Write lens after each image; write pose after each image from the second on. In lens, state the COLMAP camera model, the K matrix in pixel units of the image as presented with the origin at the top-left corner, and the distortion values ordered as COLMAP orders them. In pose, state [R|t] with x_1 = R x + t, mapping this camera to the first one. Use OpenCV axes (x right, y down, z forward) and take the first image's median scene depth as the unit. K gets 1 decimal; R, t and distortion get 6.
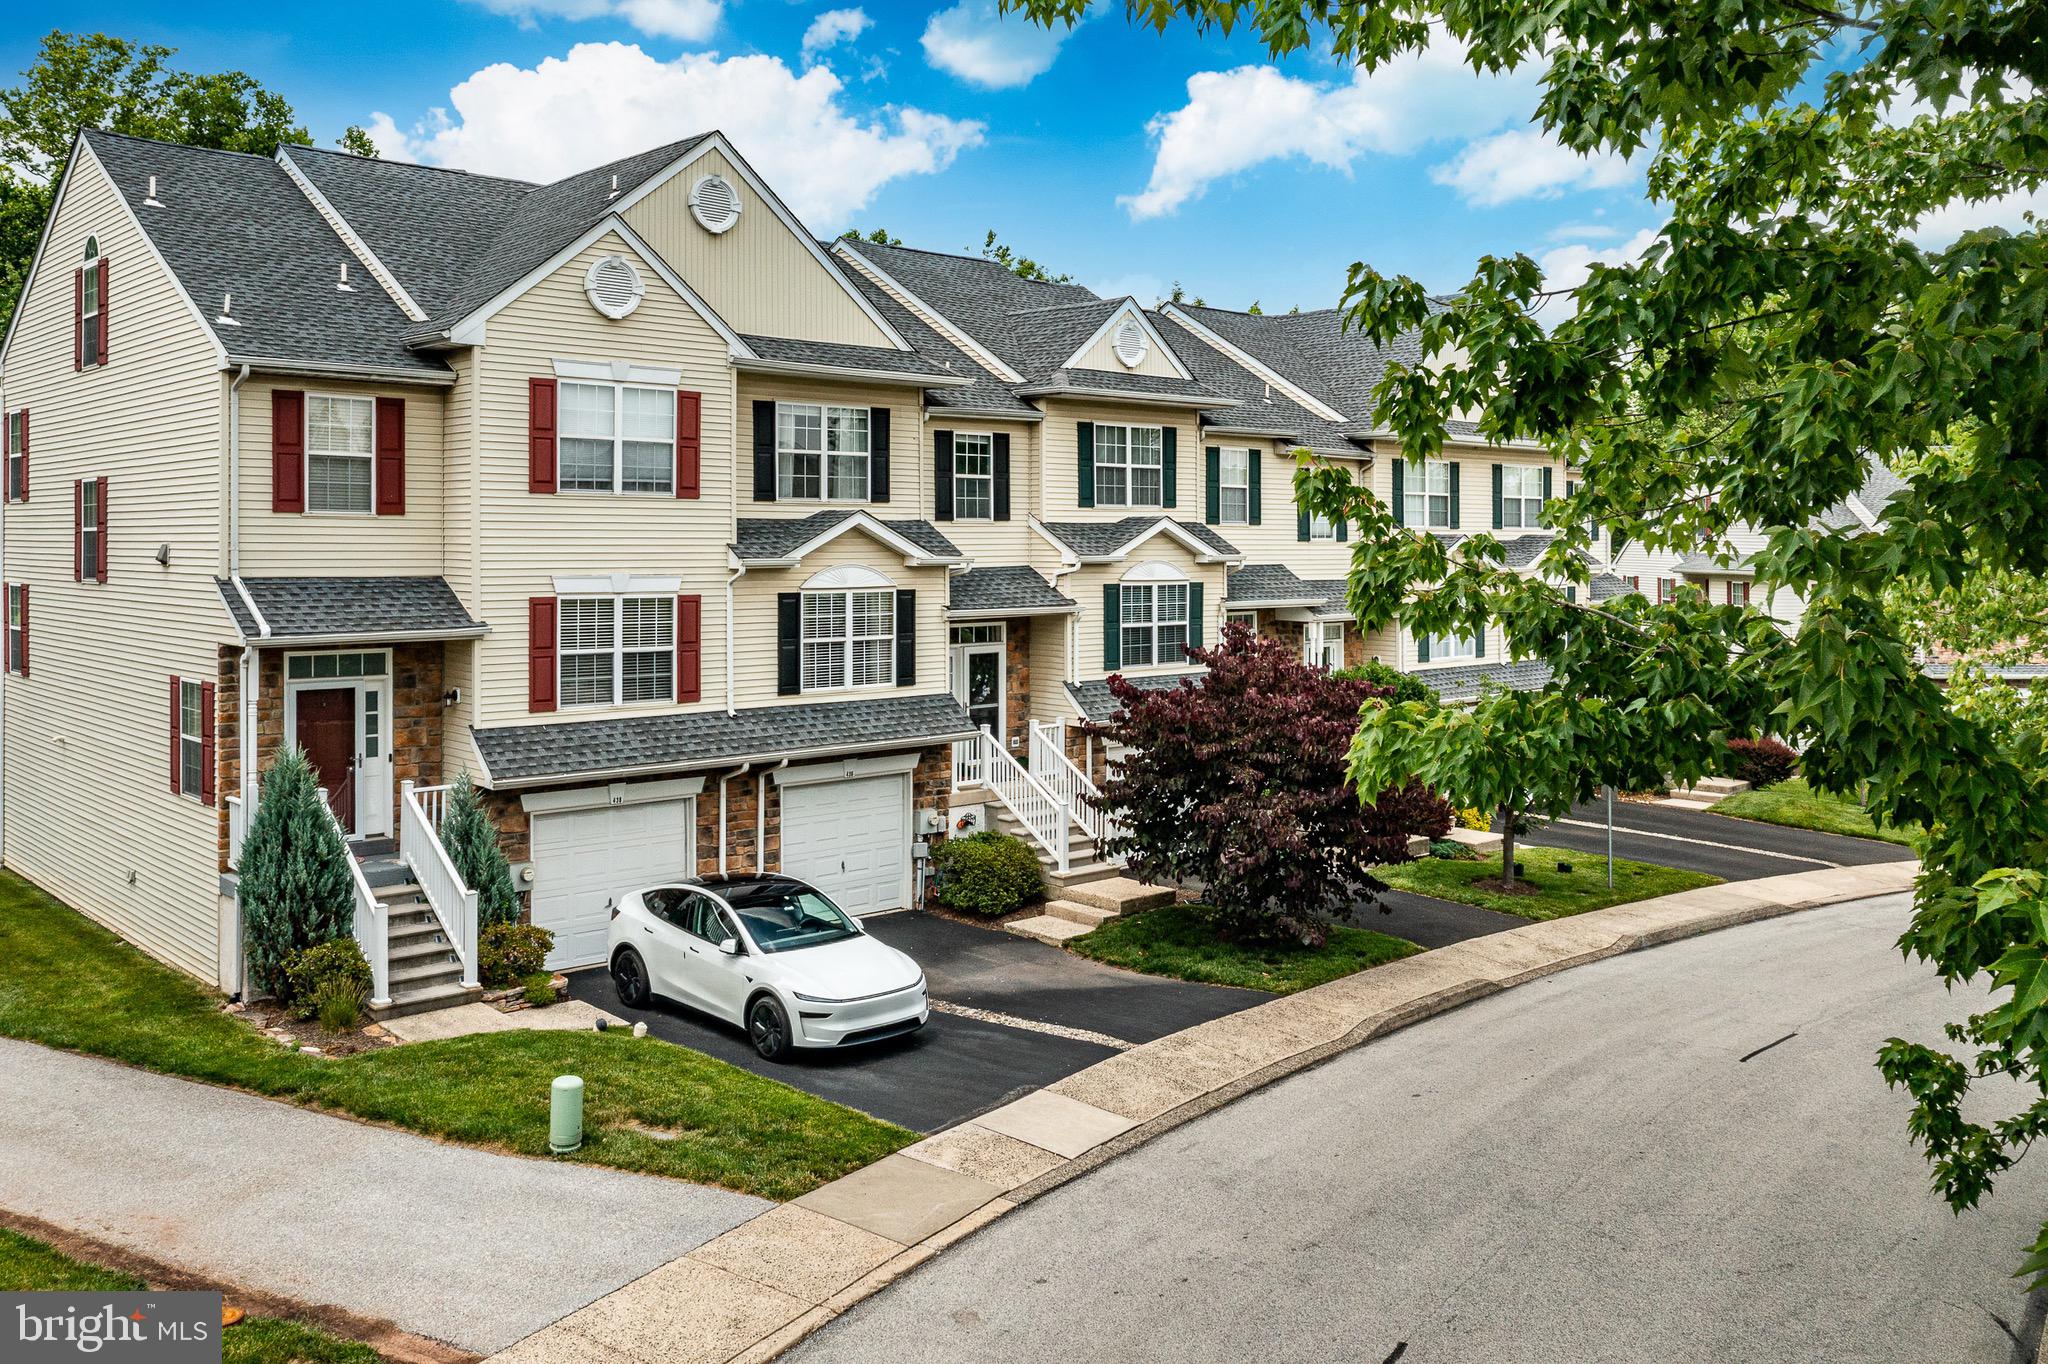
lens RADIAL K [[1633.9, 0, 991.9], [0, 1633.9, 571.9], [0, 0, 1]] dist [-0.013735, 0.011346]
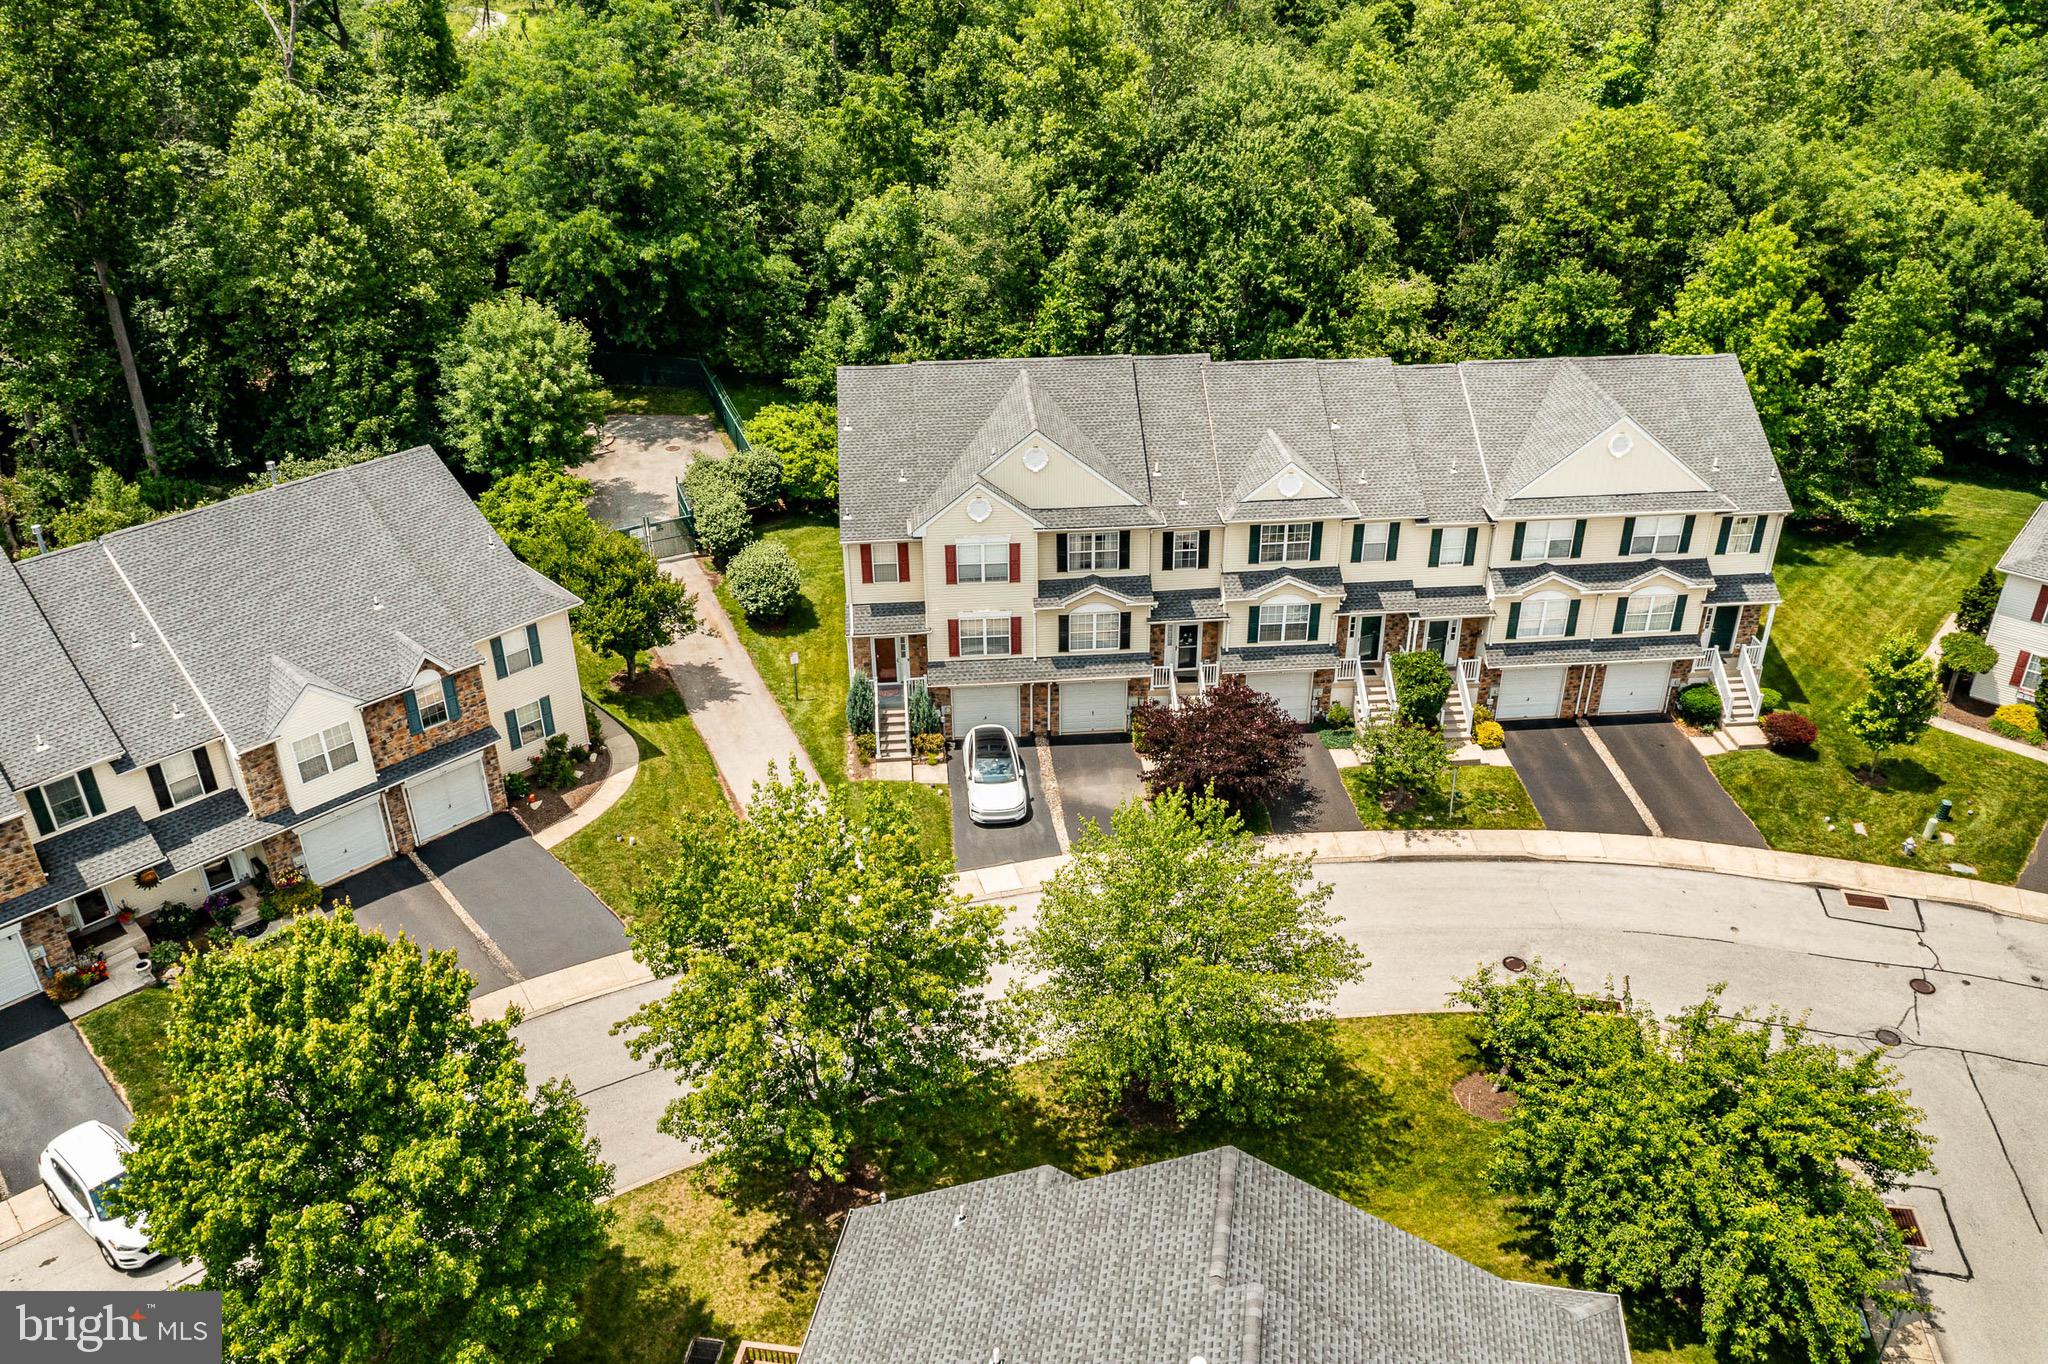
lens RADIAL K [[1633.9, 0, 1030.6], [0, 1633.9, 684.9], [0, 0, 1]] dist [-0.013735, 0.011346]
pose [[0.793687, 0.300740, -0.528787, 1.186096], [0.000355, 0.869021, 0.494776, -1.131891], [0.608326, -0.392885, 0.689624, -0.755832]]
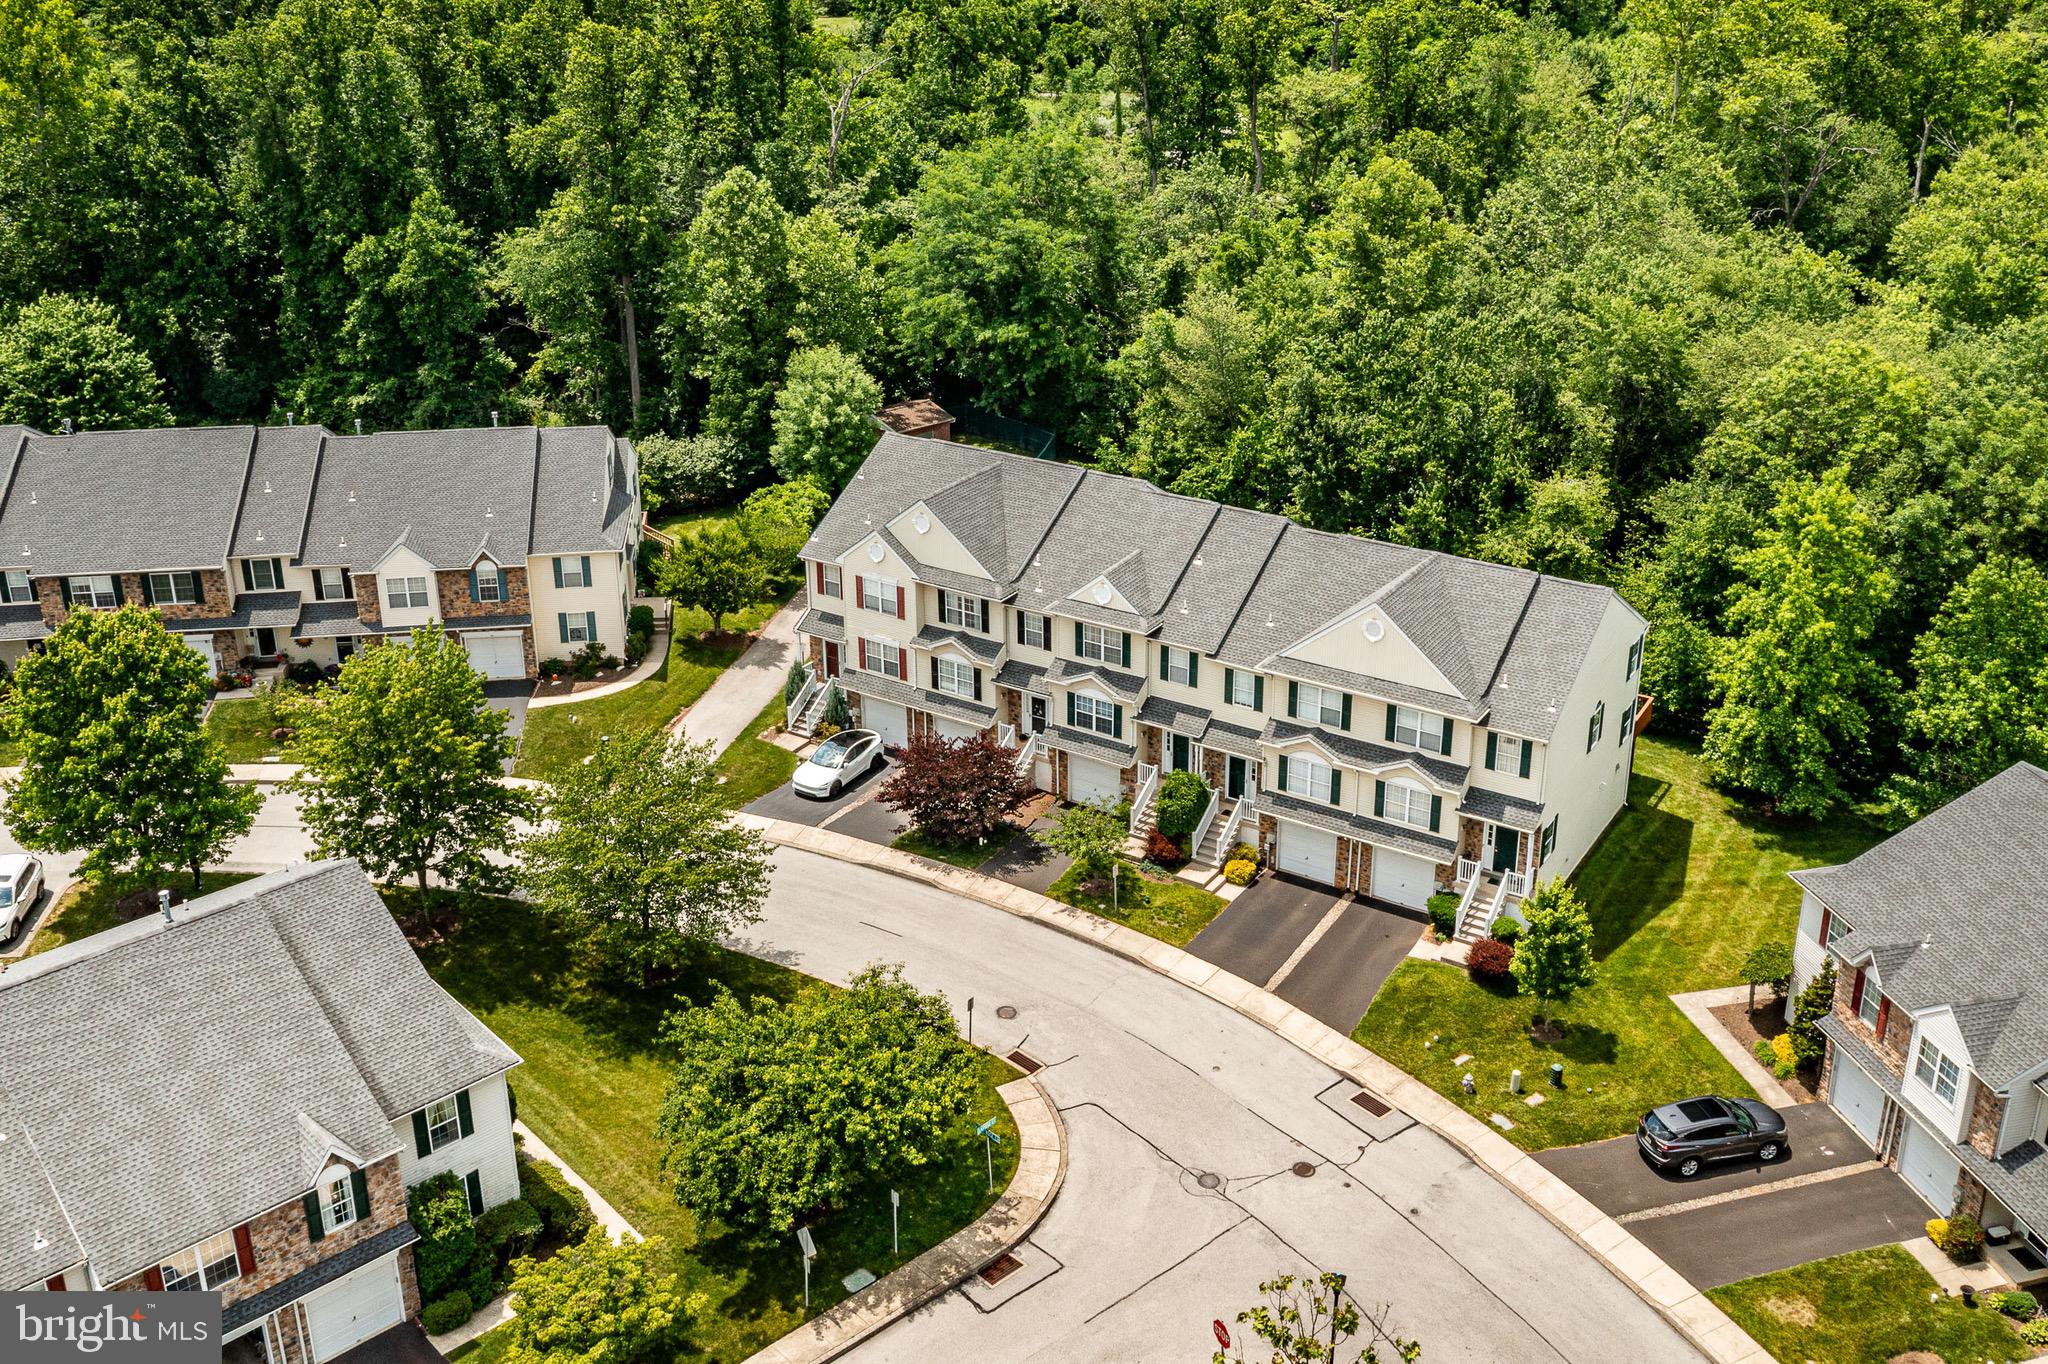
lens RADIAL K [[1933.2, 0, 1031.2], [0, 1933.2, 577.8], [0, 0, 1]] dist [-0.008909, 0.000000]
pose [[0.262581, 0.351284, -0.898694, 3.067574], [-0.005502, 0.931906, 0.362658, -1.415536], [0.964894, -0.090283, 0.246634, 0.350080]]
